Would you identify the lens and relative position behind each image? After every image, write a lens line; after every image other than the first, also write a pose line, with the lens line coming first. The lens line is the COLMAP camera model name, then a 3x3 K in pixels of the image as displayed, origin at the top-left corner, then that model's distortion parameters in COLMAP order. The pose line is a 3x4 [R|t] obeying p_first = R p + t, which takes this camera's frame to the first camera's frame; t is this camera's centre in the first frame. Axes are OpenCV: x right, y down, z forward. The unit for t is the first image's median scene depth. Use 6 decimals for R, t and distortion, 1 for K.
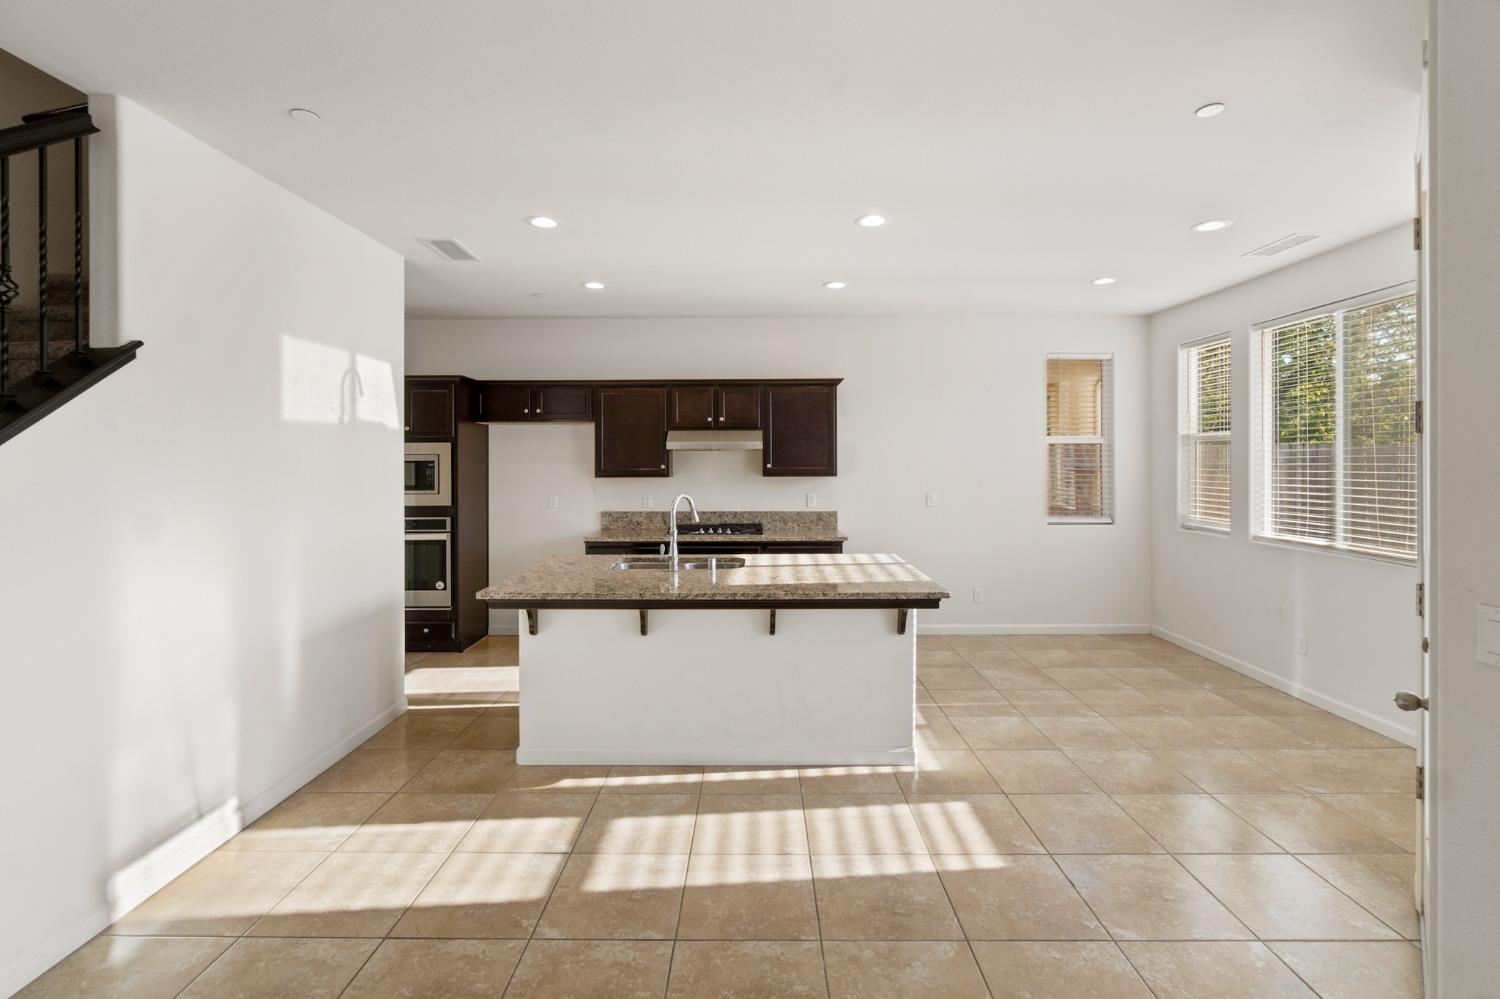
lens RADIAL K [[661.6, 0, 751.0], [0, 661.6, 461.2], [0, 0, 1]] dist [-0.004761, -0.000182]
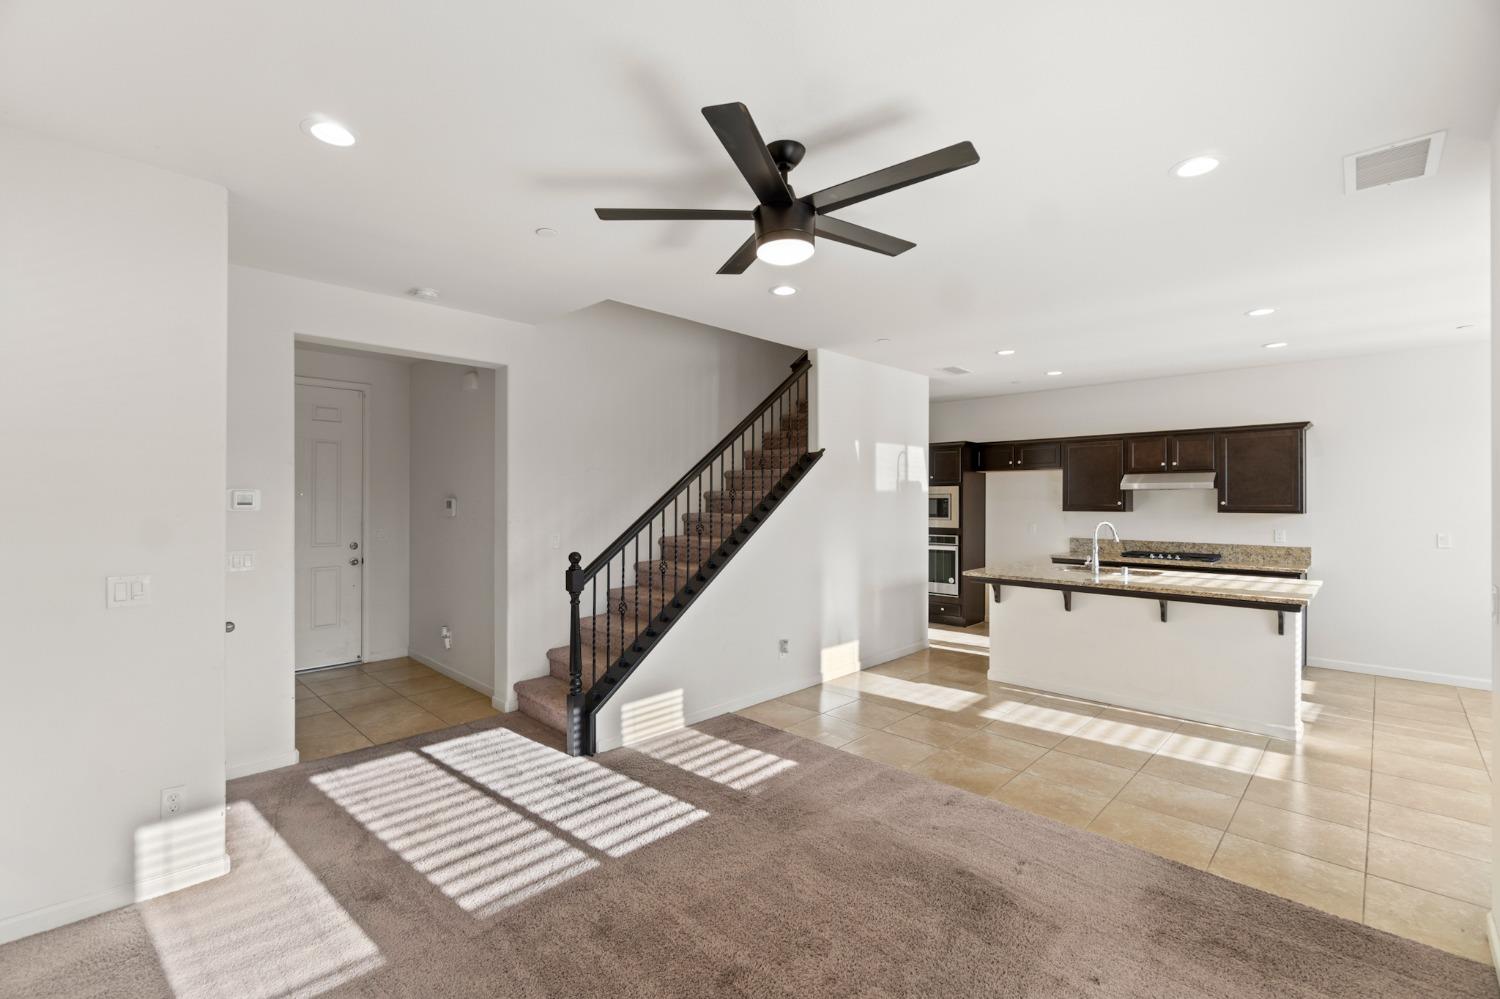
lens RADIAL K [[646.8, 0, 742.6], [0, 646.8, 499.9], [0, 0, 1]] dist [-0.007031, -0.000005]
pose [[0.713461, 0.004636, -0.700679, 0.236993], [-0.001785, 0.999987, 0.004798, -0.003050], [0.700692, -0.002173, 0.713460, -0.411908]]
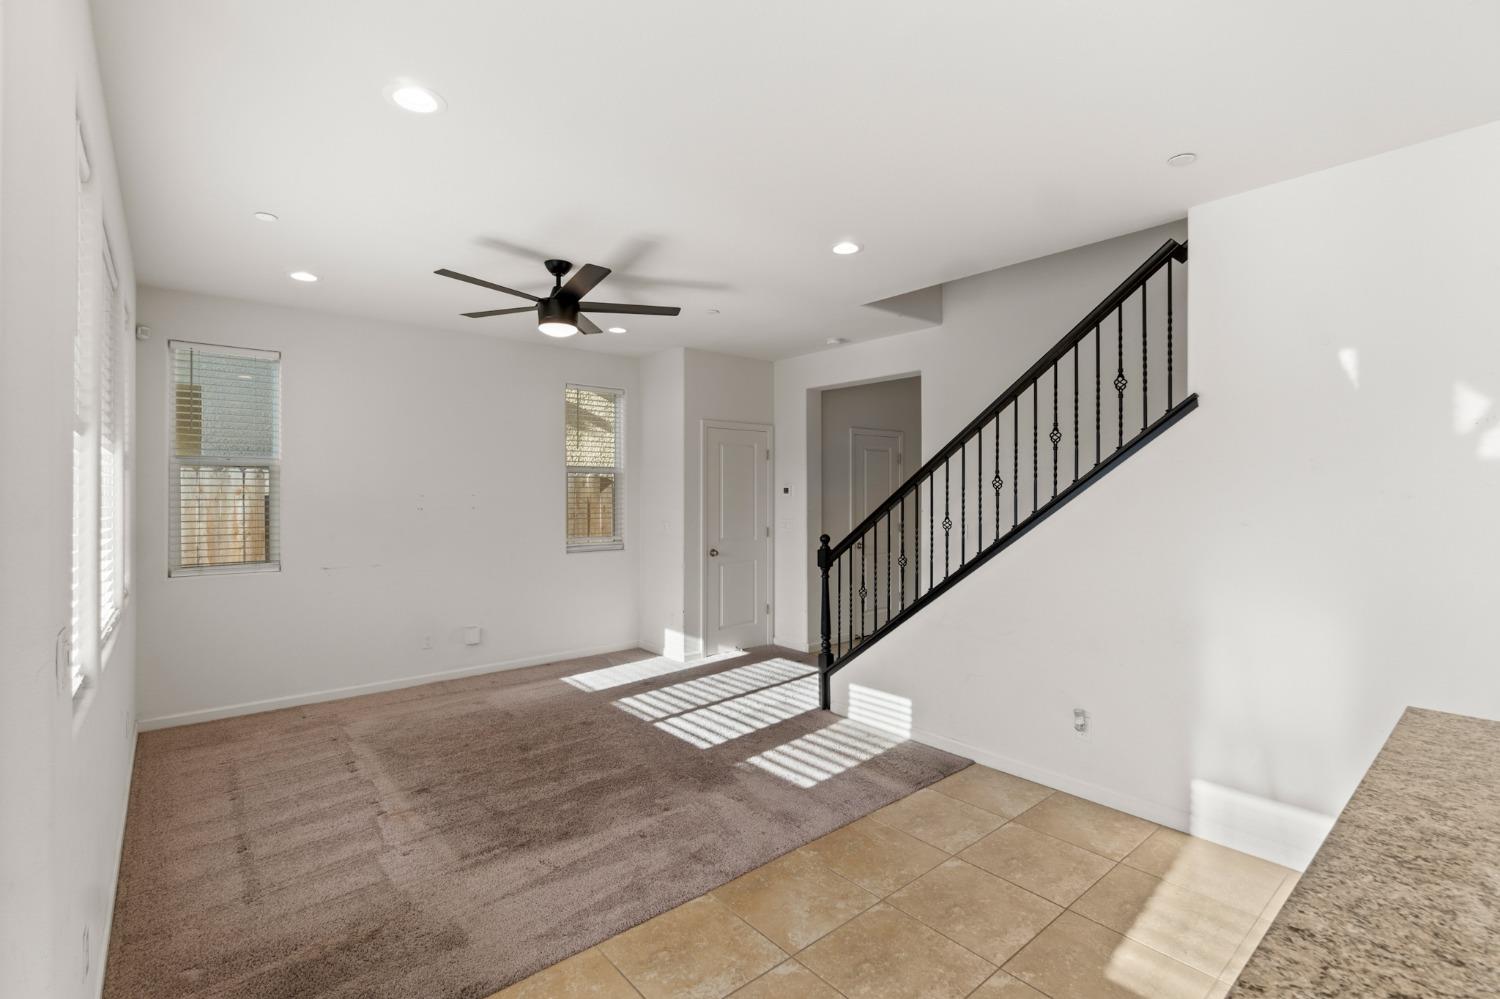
lens RADIAL K [[682.7, 0, 749.8], [0, 682.7, 479.5], [0, 0, 1]] dist [-0.001974, -0.000164]
pose [[-0.755680, -0.009314, -0.654875, 0.265518], [0.001917, 0.999863, -0.016433, 0.000450], [0.654938, -0.013673, -0.755559, 0.653645]]
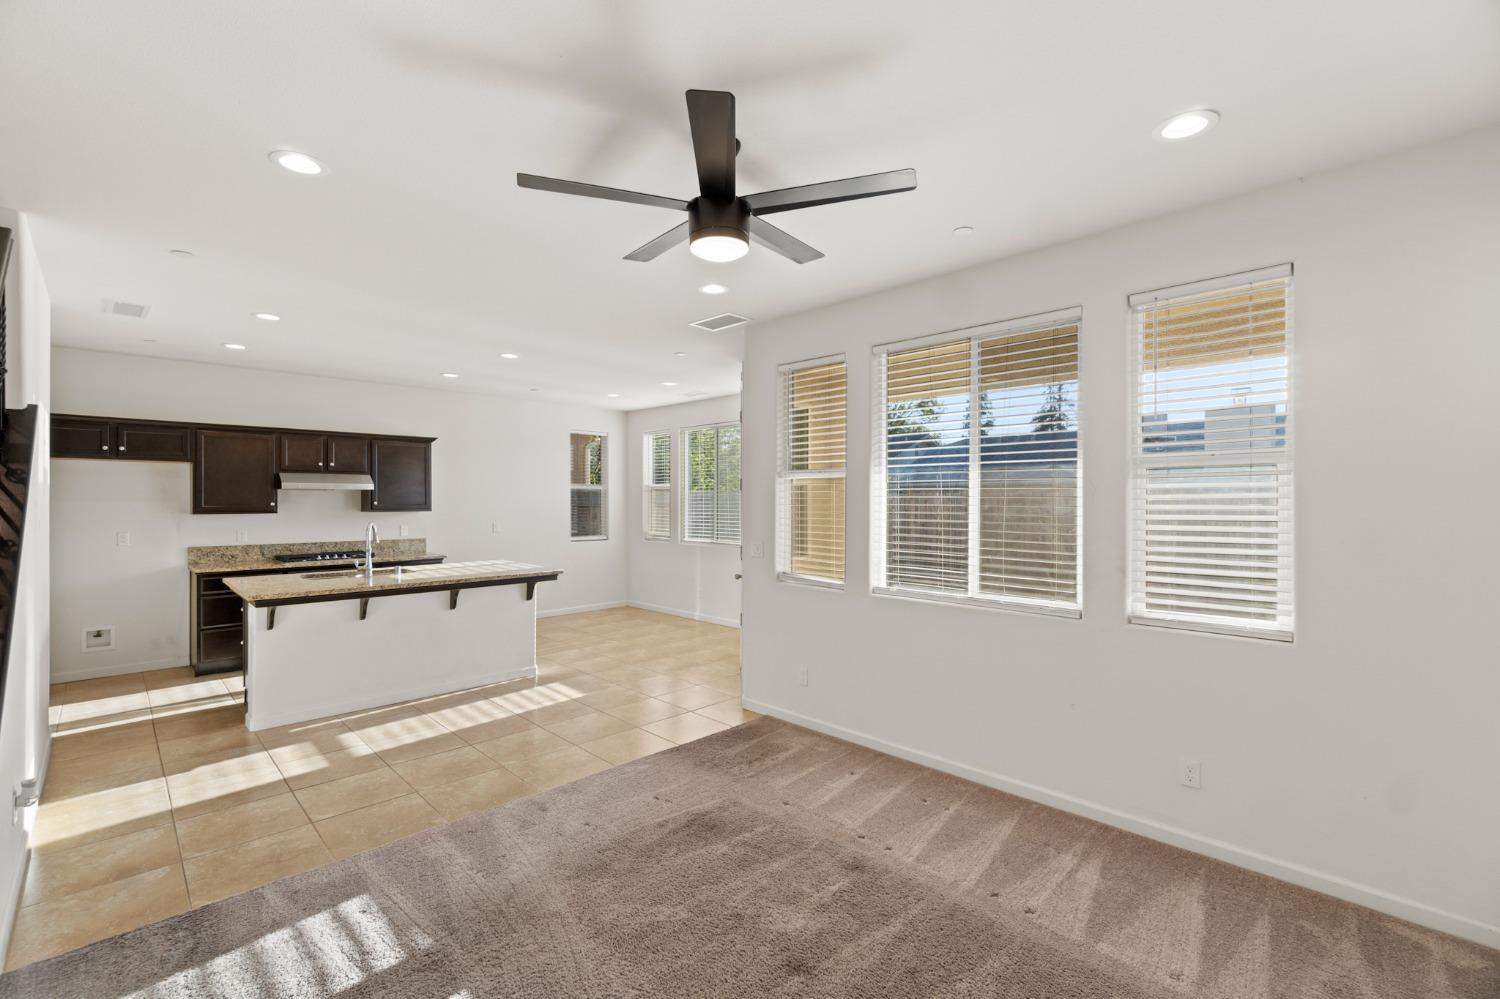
lens RADIAL K [[646.8, 0, 742.6], [0, 646.8, 499.9], [0, 0, 1]] dist [-0.007031, -0.000005]
pose [[0.707312, 0.002773, 0.706897, -0.381878], [-0.003305, 0.999994, -0.000615, -0.000965], [-0.706894, -0.001901, 0.707317, -0.392660]]
